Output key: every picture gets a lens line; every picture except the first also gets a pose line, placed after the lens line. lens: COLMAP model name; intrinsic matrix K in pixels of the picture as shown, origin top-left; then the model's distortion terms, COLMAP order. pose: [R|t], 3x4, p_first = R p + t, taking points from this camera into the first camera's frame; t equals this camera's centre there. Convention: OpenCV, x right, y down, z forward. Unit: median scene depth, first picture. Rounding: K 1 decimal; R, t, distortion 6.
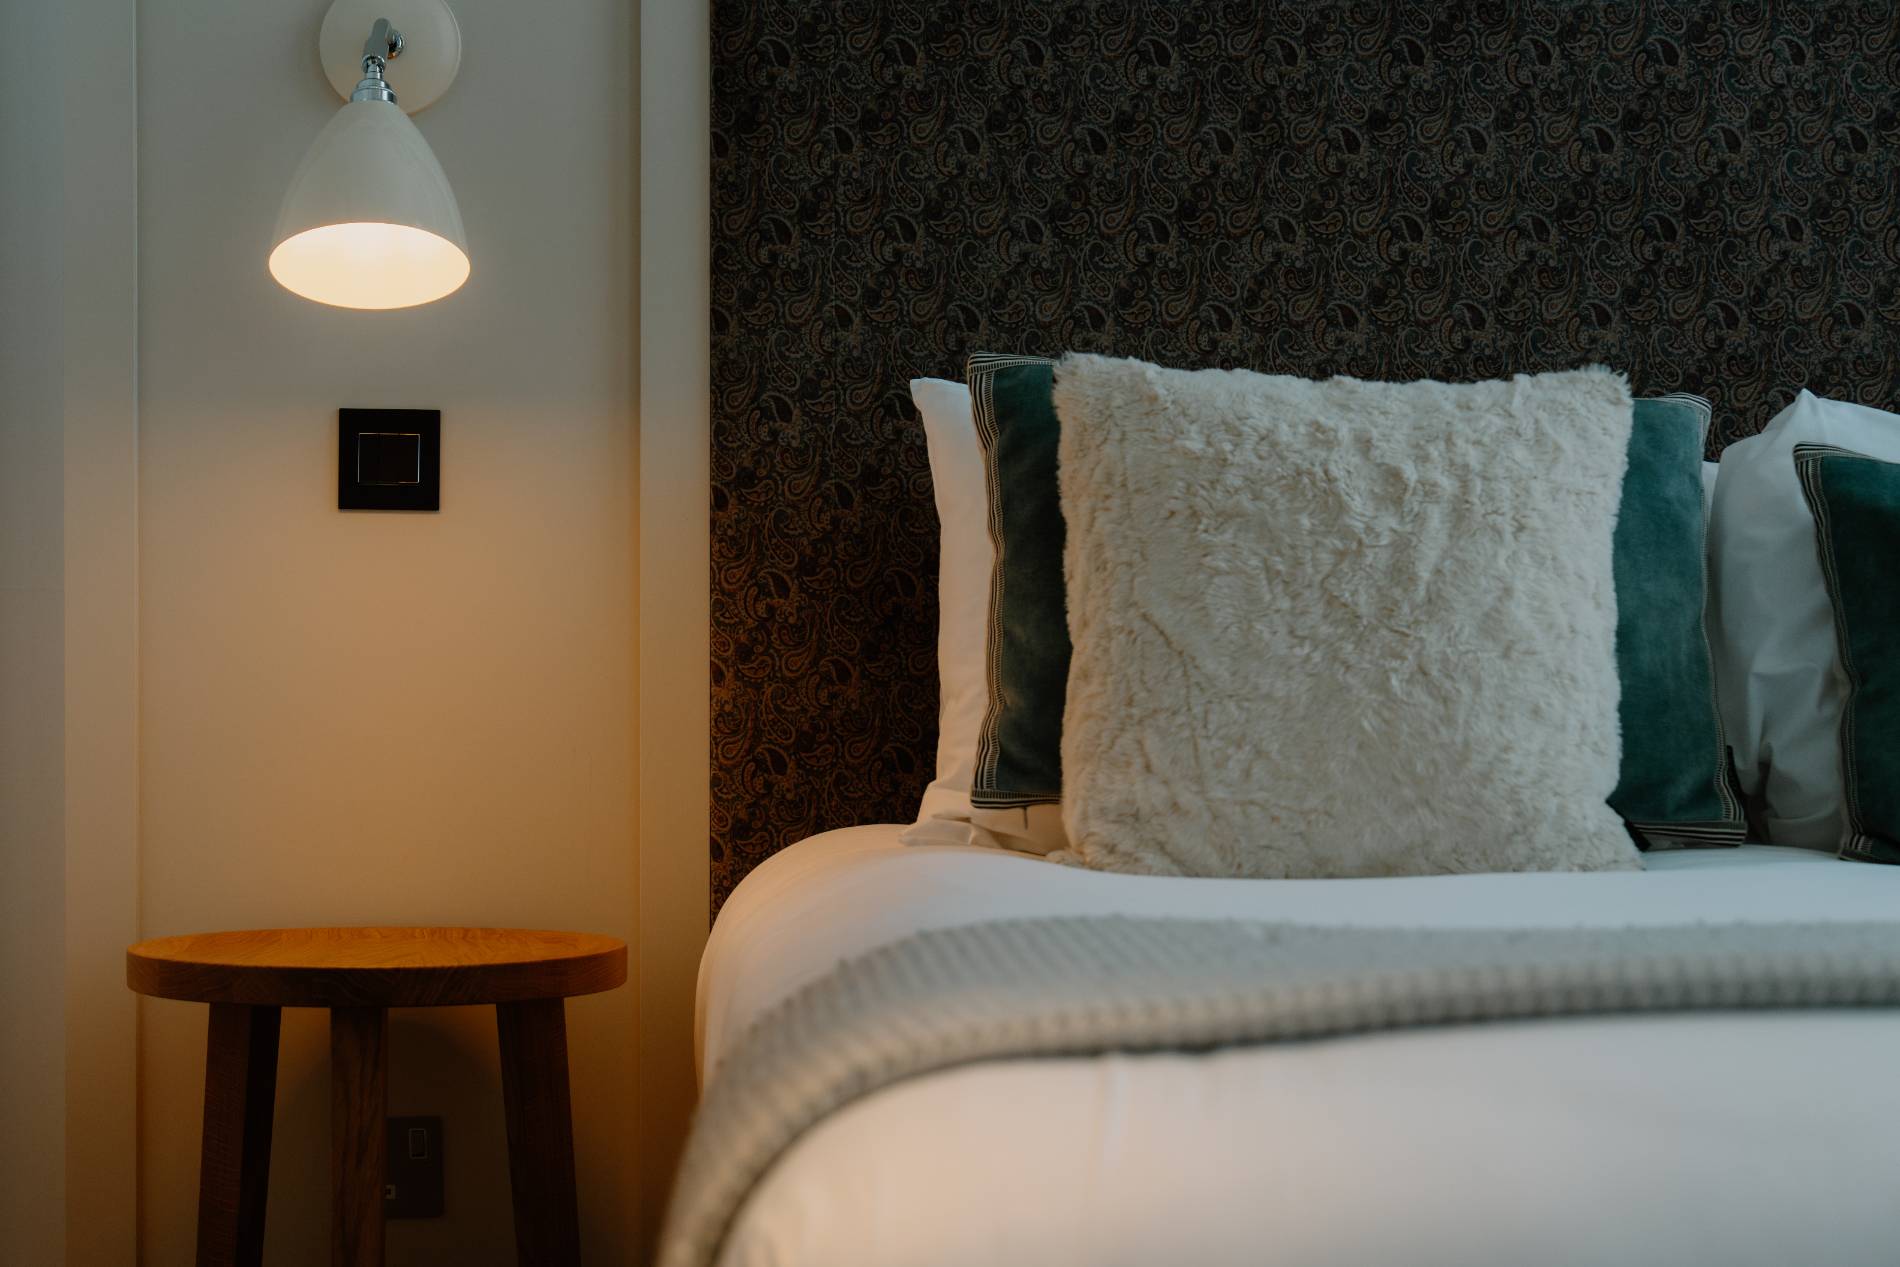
lens RADIAL K [[3969.3, 0, 950.0], [0, 3969.3, 633.5], [0, 0, 1]] dist [0.114962, 0.041763]
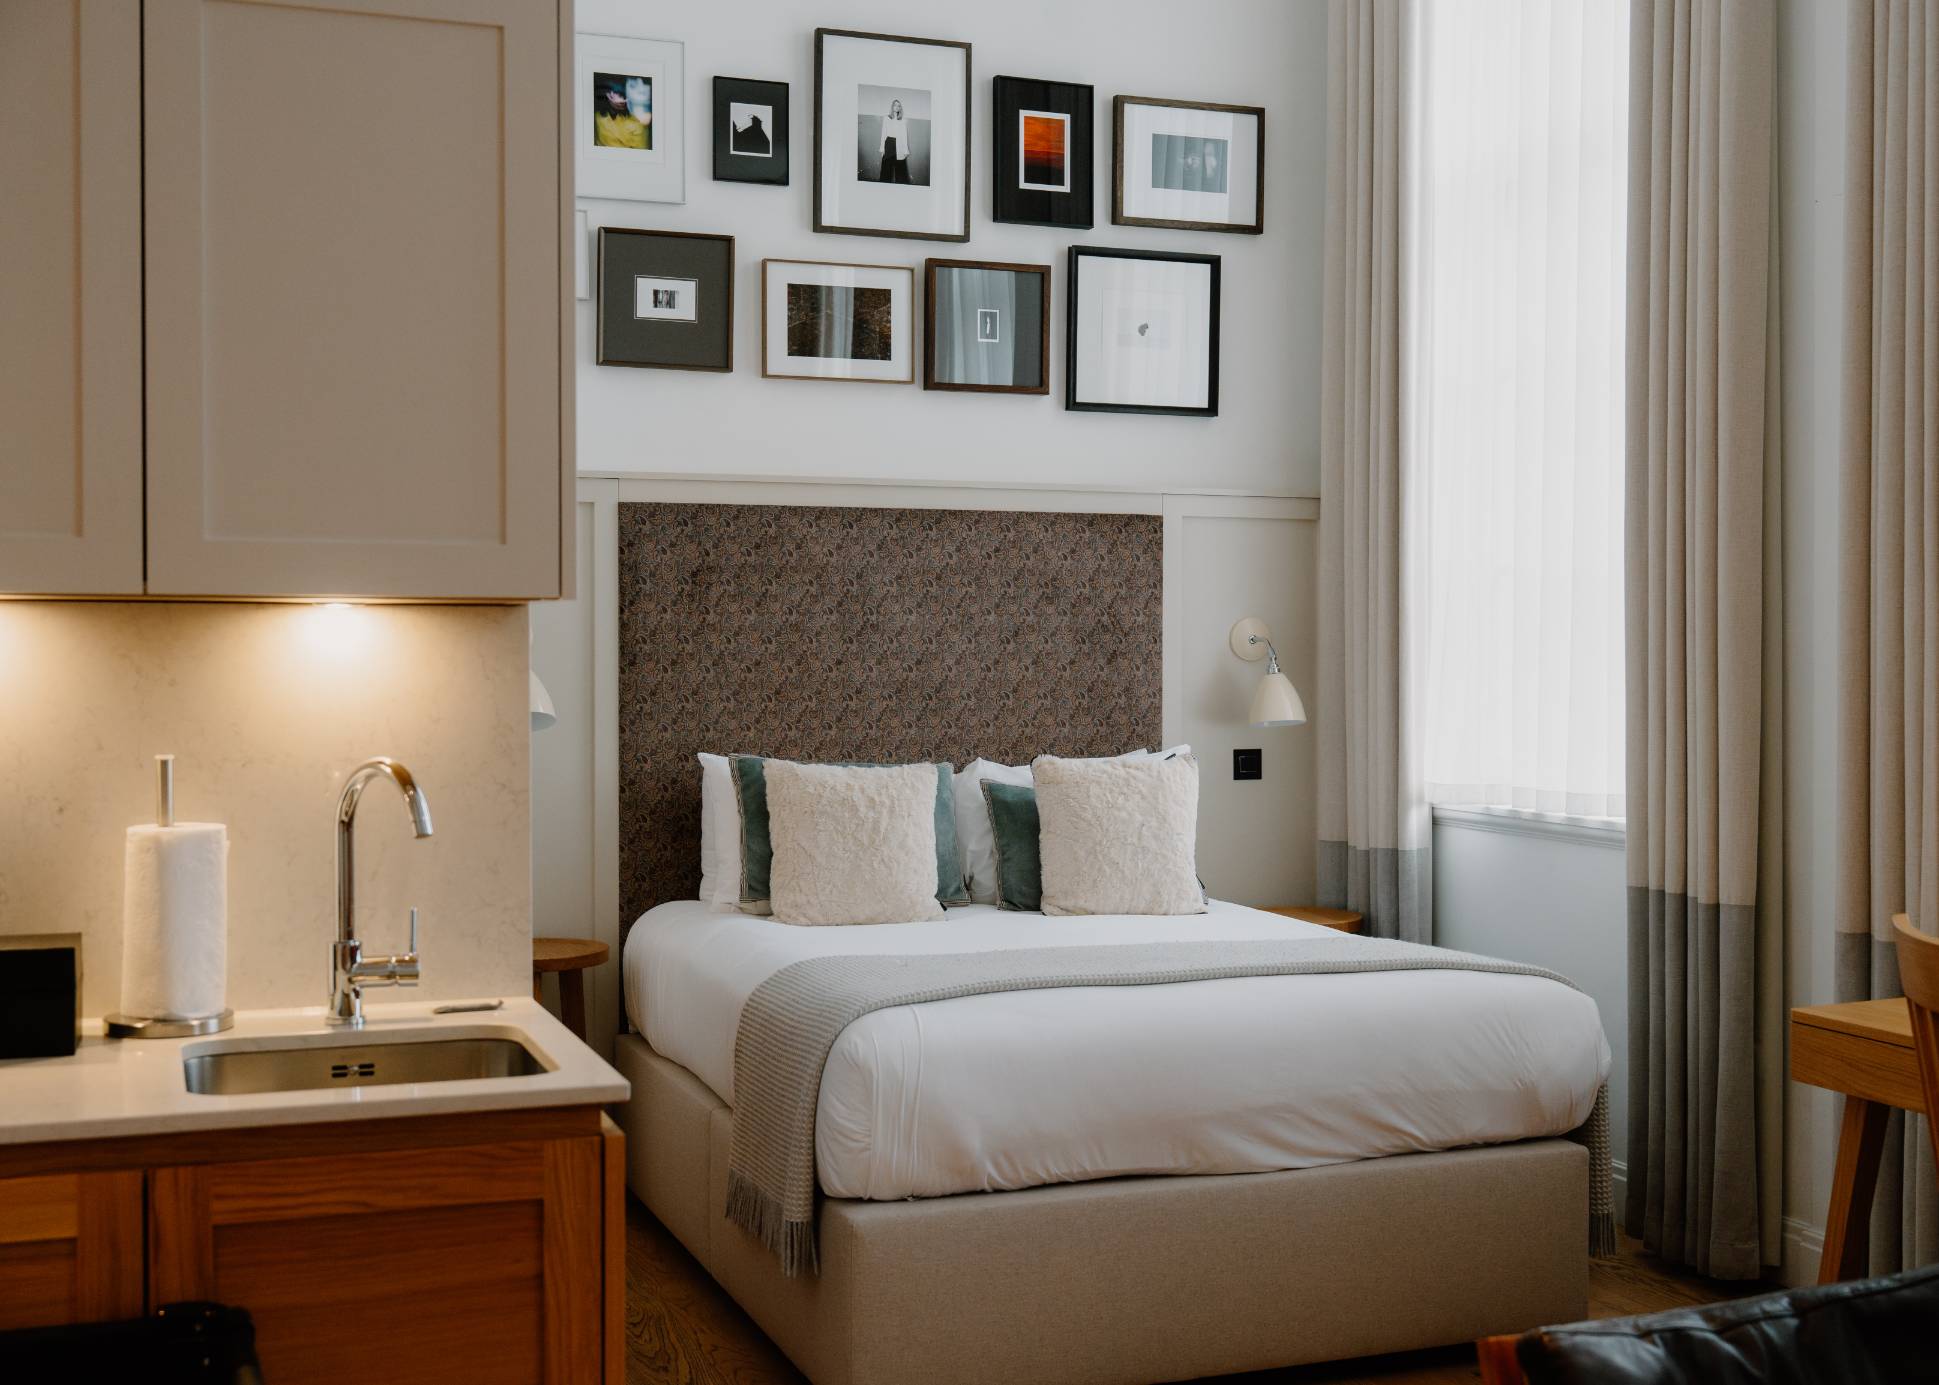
lens RADIAL K [[2318.1, 0, 969.5], [0, 2318.1, 692.5], [0, 0, 1]] dist [-0.006252, 0.003857]
pose [[0.958773, -0.004972, 0.284129, -0.336191], [-0.000433, 0.999820, 0.018956, -0.155593], [-0.284172, -0.018297, 0.958599, -0.814581]]
